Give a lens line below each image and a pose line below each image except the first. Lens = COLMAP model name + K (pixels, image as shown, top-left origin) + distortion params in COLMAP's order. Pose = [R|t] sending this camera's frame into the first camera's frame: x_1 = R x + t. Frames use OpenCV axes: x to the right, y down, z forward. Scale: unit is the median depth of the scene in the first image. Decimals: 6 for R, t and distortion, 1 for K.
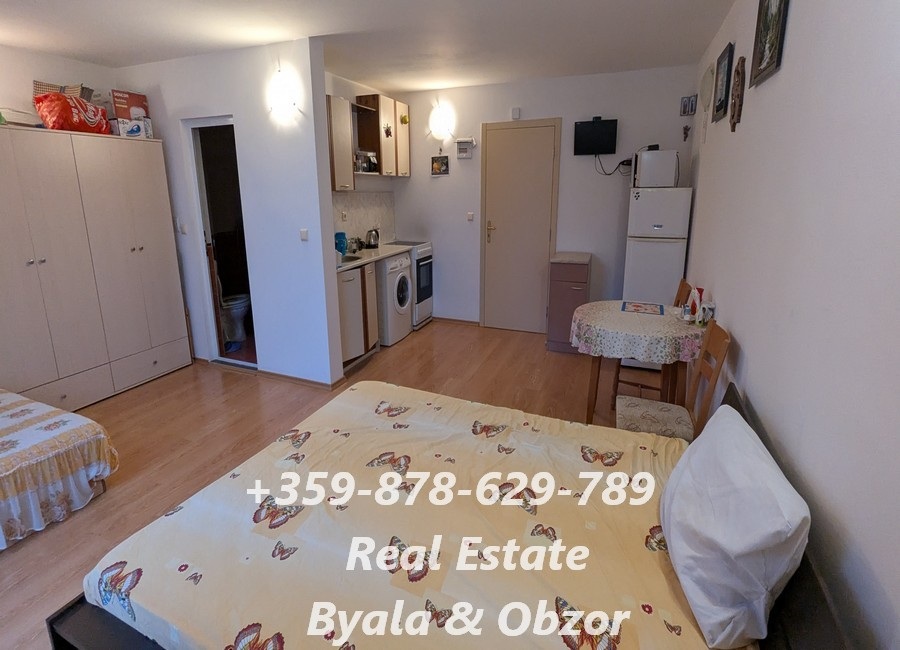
lens RADIAL K [[439.9, 0, 446.7], [0, 439.9, 270.9], [0, 0, 1]] dist [-0.001419, 0.000324]
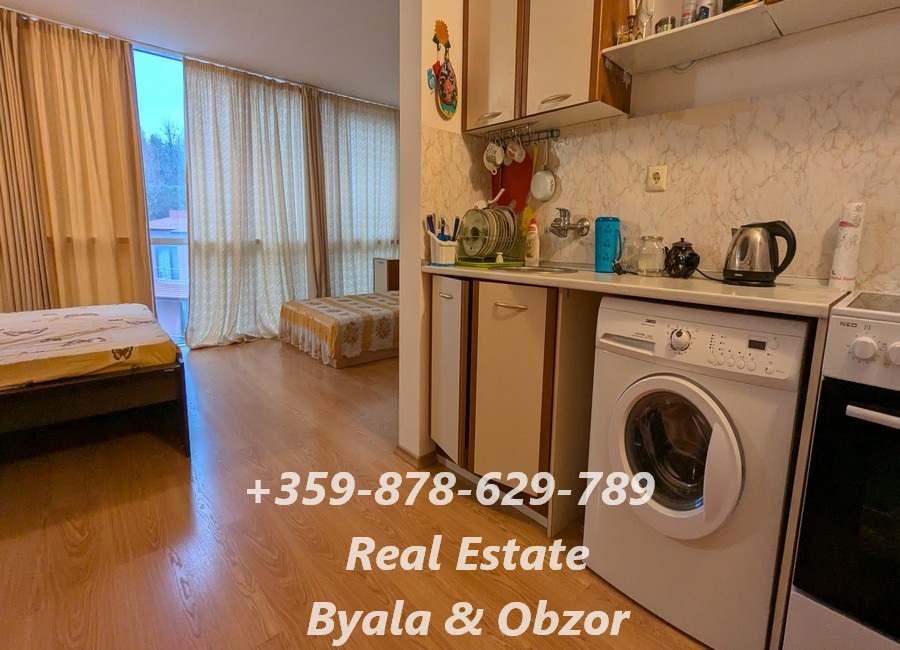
lens RADIAL K [[431.6, 0, 447.1], [0, 431.6, 291.5], [0, 0, 1]] dist [-0.004460, -0.000404]
pose [[-0.440328, 0.116489, -0.890248, 0.218891], [-0.183771, 0.958861, 0.216363, -0.091334], [0.878828, 0.258873, -0.400807, 1.191137]]
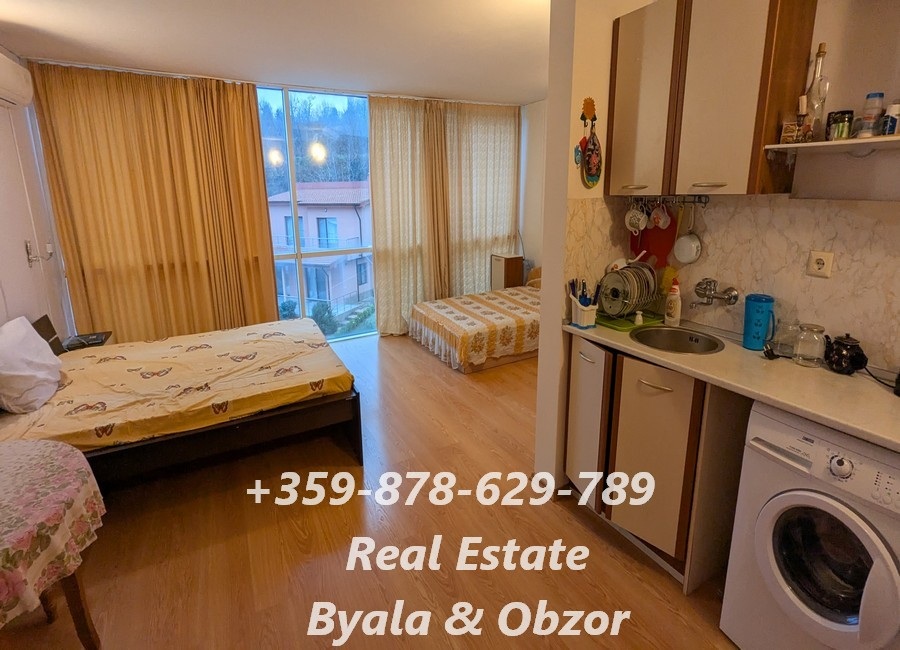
lens RADIAL K [[436.6, 0, 435.7], [0, 436.6, 272.3], [0, 0, 1]] dist [-0.036031, 0.009861]
pose [[-0.651494, 0.156150, -0.742410, 0.284137], [-0.122894, 0.943942, 0.306382, -0.220455], [0.748634, 0.290844, -0.595783, 1.142431]]
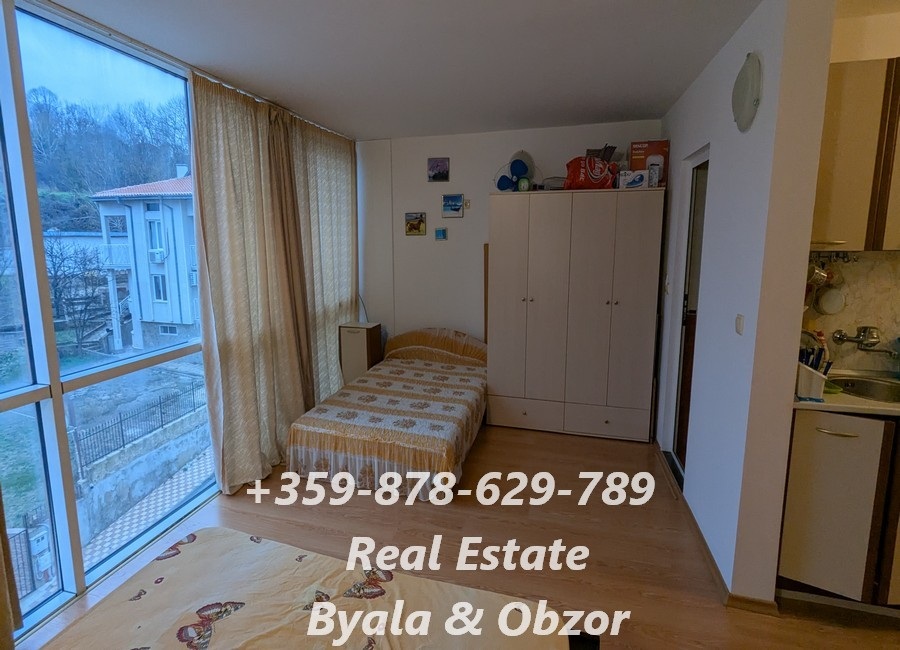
lens RADIAL K [[431.6, 0, 447.1], [0, 431.6, 291.5], [0, 0, 1]] dist [-0.004460, -0.000404]
pose [[0.118687, 0.123577, -0.985212, 0.173708], [-0.184854, 0.977629, 0.100357, -0.098629], [0.975573, 0.170209, 0.138876, 0.482637]]
